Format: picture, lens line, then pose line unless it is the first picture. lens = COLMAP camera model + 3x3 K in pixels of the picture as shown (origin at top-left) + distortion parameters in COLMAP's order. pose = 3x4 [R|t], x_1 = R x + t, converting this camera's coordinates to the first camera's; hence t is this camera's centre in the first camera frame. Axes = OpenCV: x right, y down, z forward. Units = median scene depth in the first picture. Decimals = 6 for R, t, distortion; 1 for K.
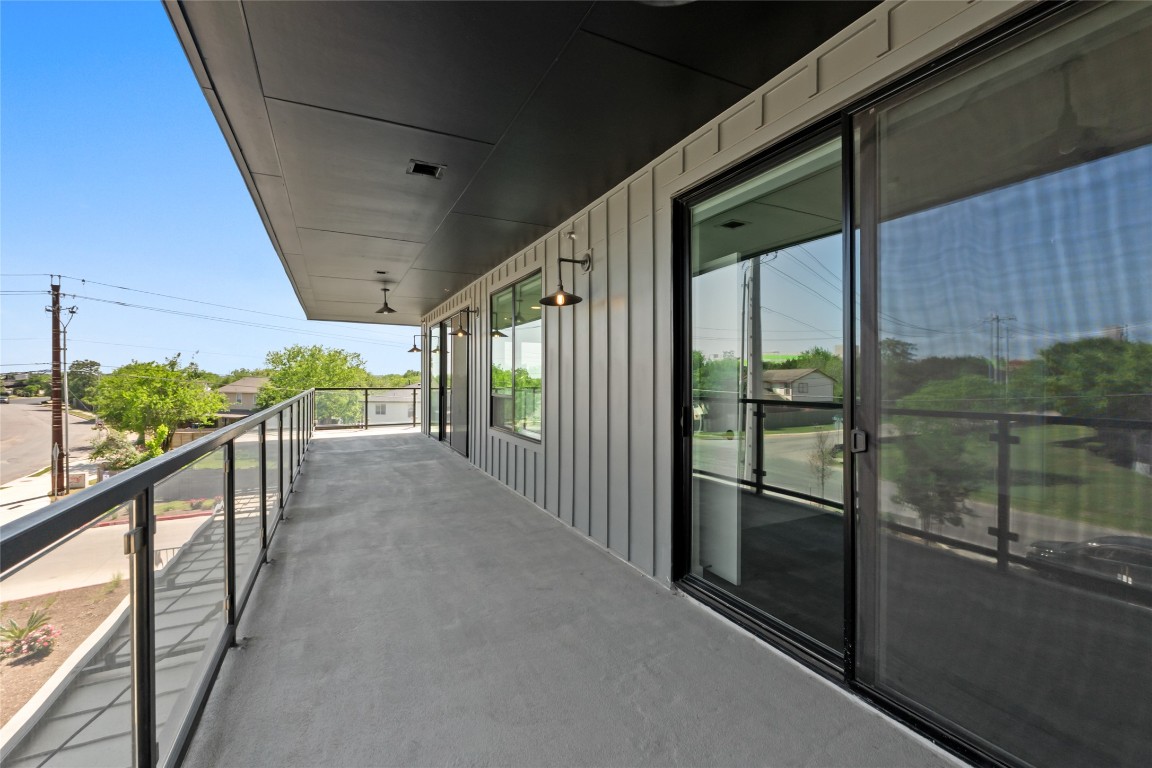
lens RADIAL K [[484.6, 0, 573.4], [0, 484.6, 383.6], [0, 0, 1]] dist [-0.000368, -0.000403]
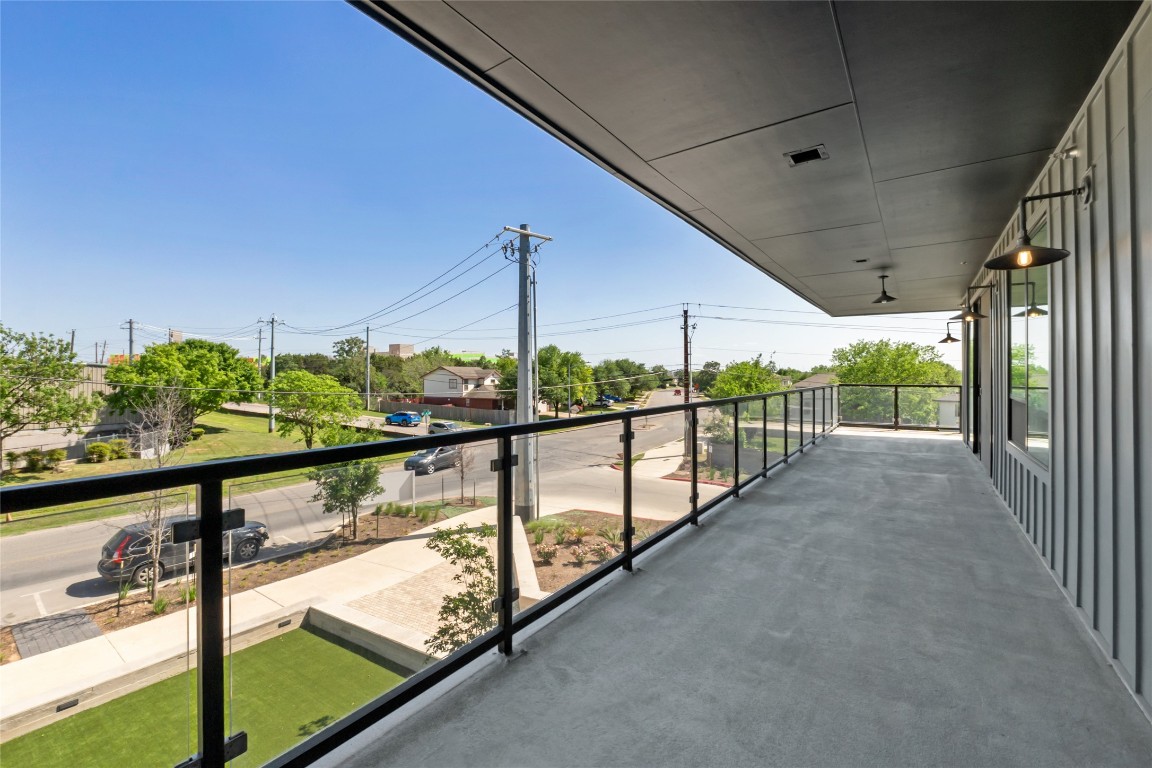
lens RADIAL K [[484.6, 0, 577.2], [0, 484.6, 376.0], [0, 0, 1]] dist [-0.000368, -0.000403]
pose [[0.481305, 0.001235, -0.876552, 0.158925], [-0.007483, 0.999968, -0.002701, -0.001552], [0.876521, 0.007859, 0.481299, 0.075431]]
